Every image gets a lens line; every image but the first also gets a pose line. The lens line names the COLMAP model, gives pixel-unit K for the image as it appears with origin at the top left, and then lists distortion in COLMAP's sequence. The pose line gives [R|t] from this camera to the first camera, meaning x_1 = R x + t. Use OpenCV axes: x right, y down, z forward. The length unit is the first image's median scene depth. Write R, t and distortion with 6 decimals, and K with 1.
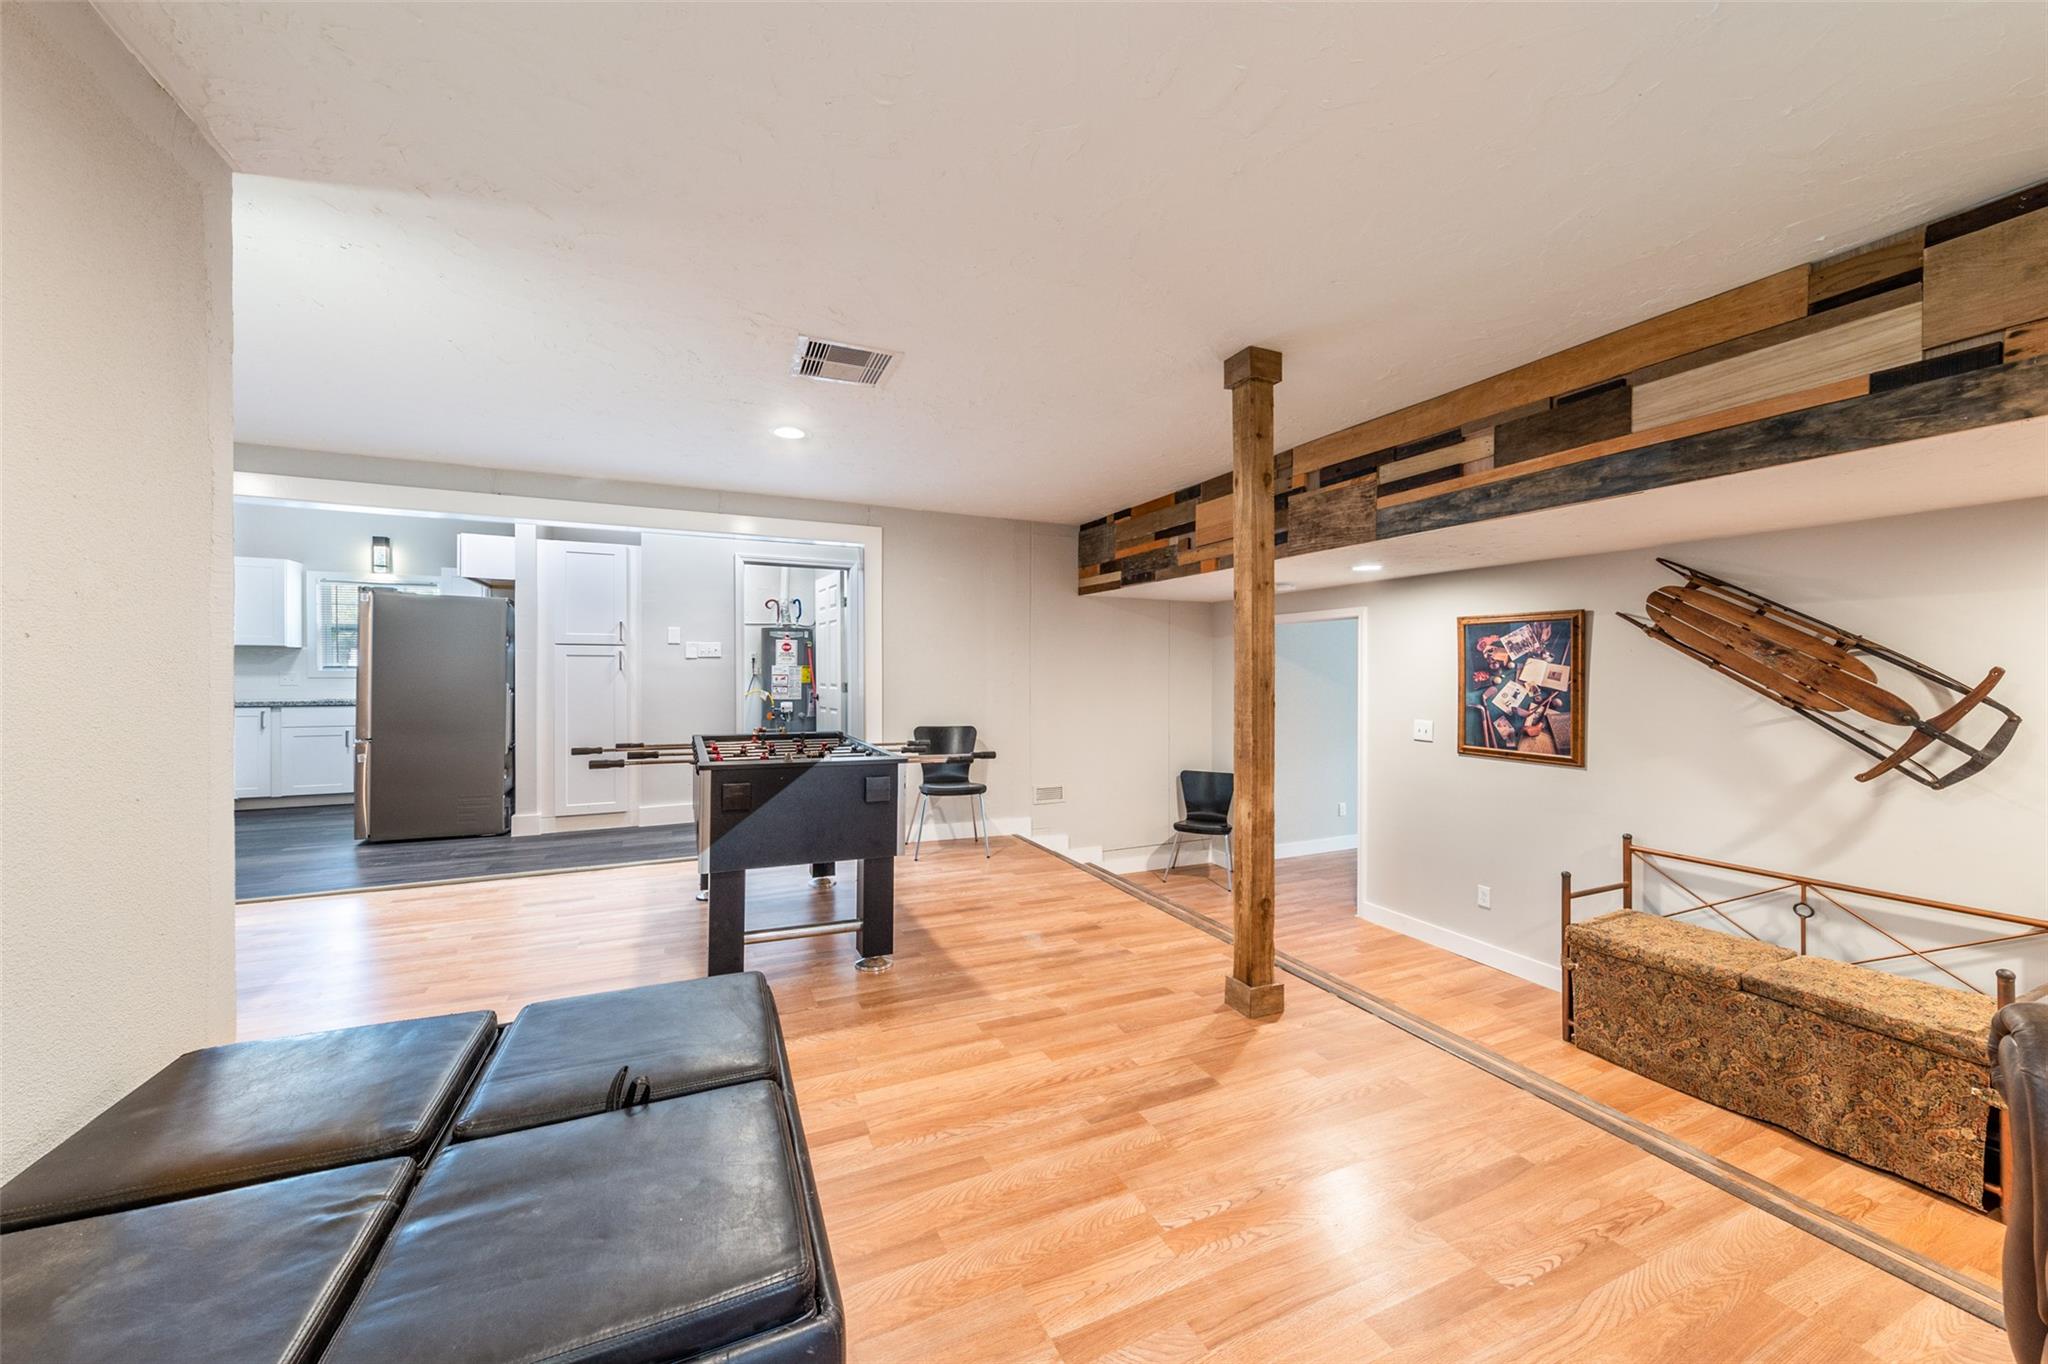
lens RADIAL K [[720.4, 0, 1008.3], [0, 720.4, 669.3], [0, 0, 1]] dist [0.013876, -0.000177]
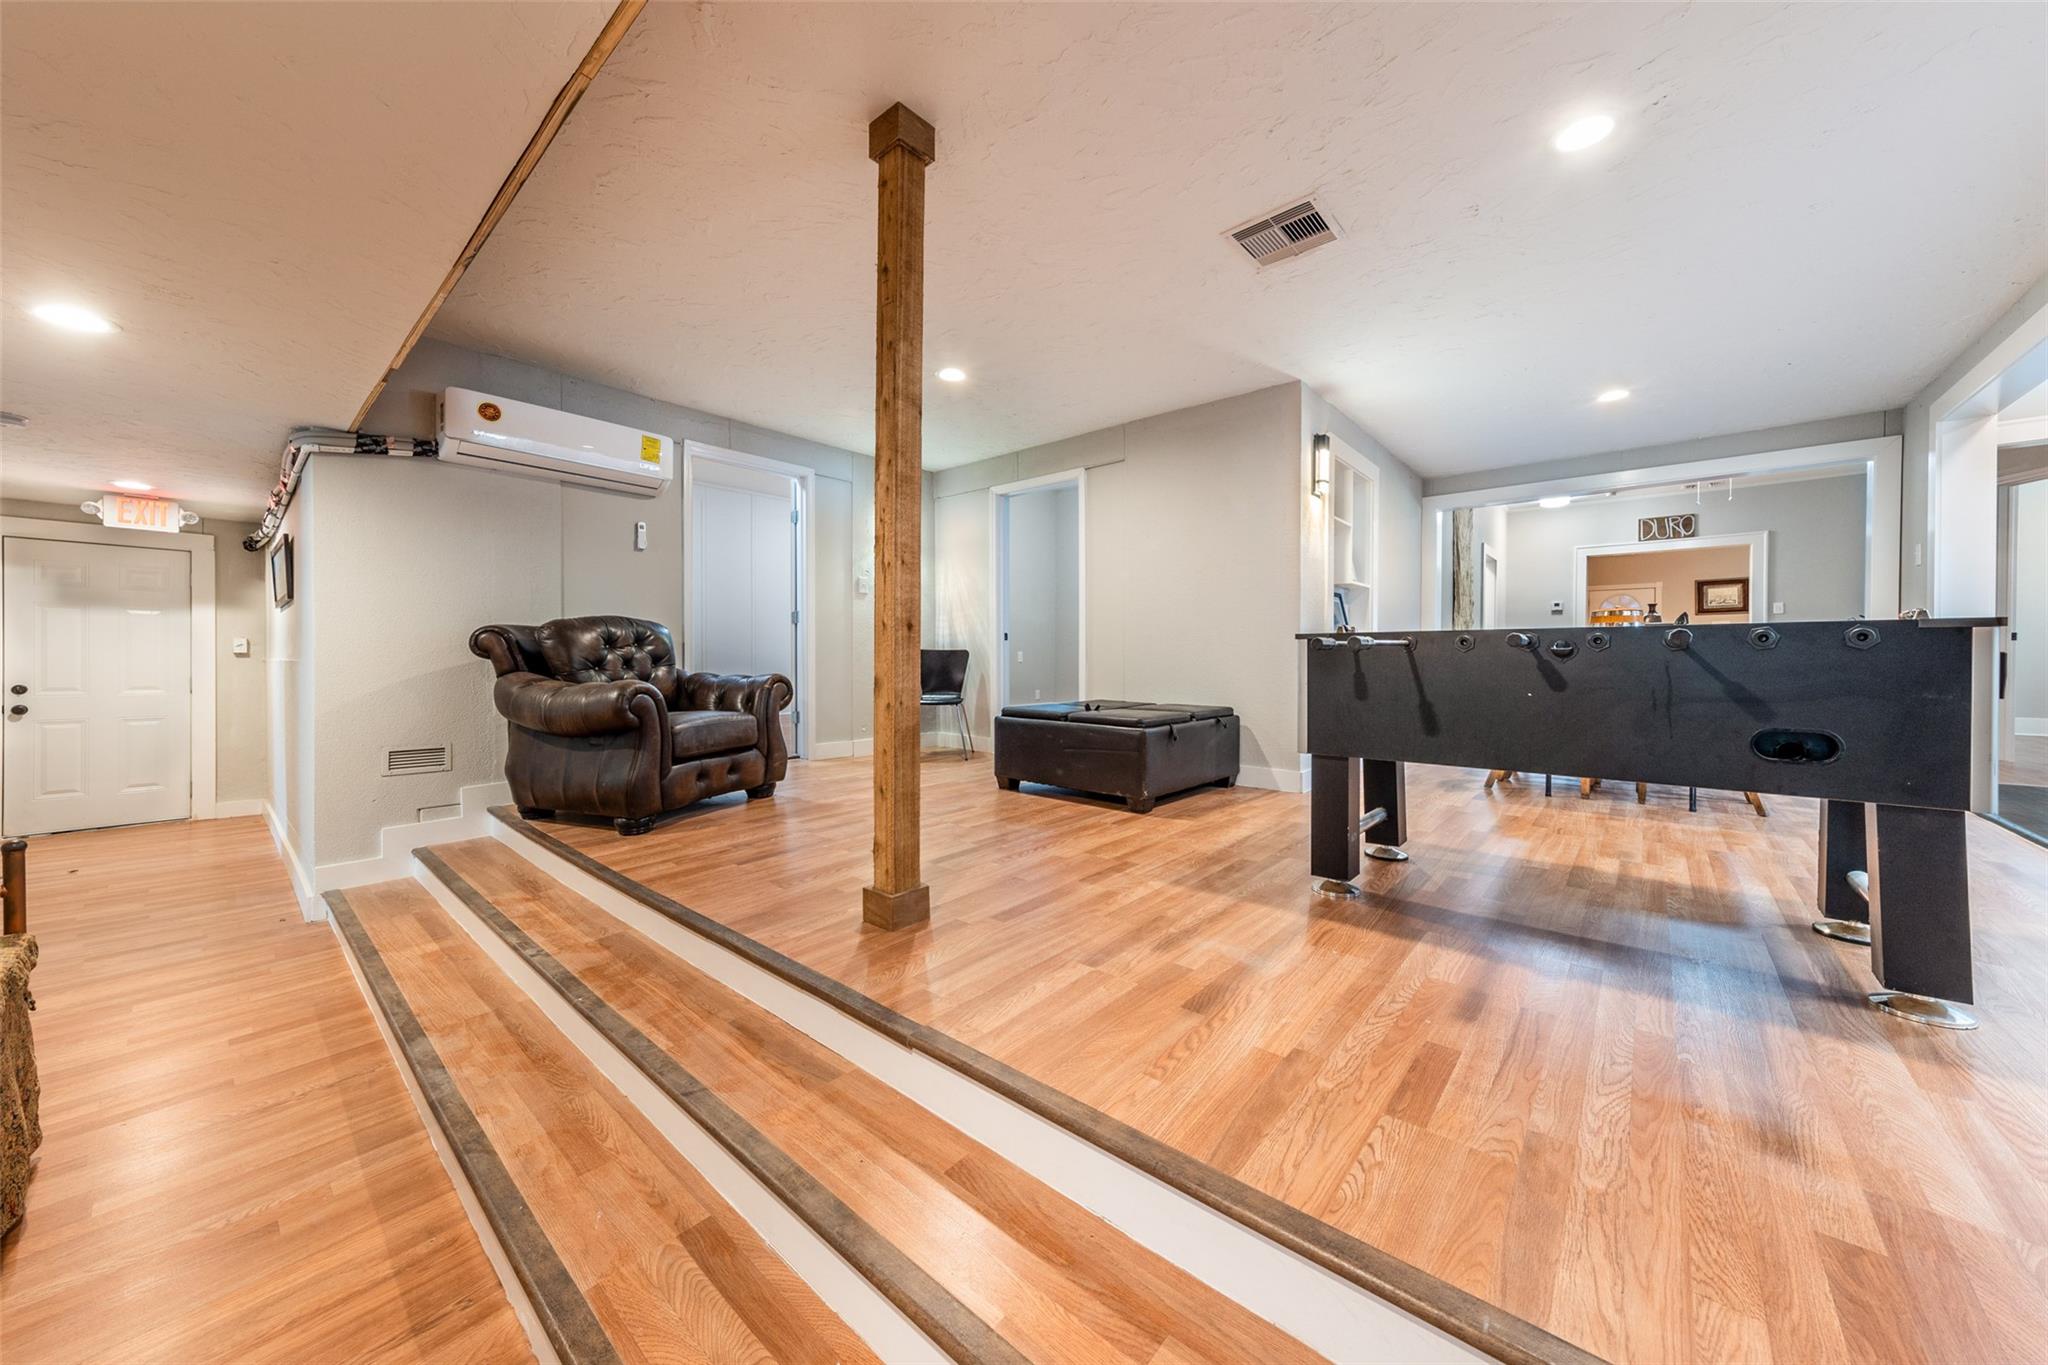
lens RADIAL K [[720.4, 0, 1023.2], [0, 720.4, 669.9], [0, 0, 1]] dist [0.013876, -0.000177]
pose [[-0.899612, 0.004370, -0.436669, 0.498547], [-0.002367, 0.999886, 0.014883, 0.143292], [0.436684, 0.014423, -0.899499, 1.584702]]
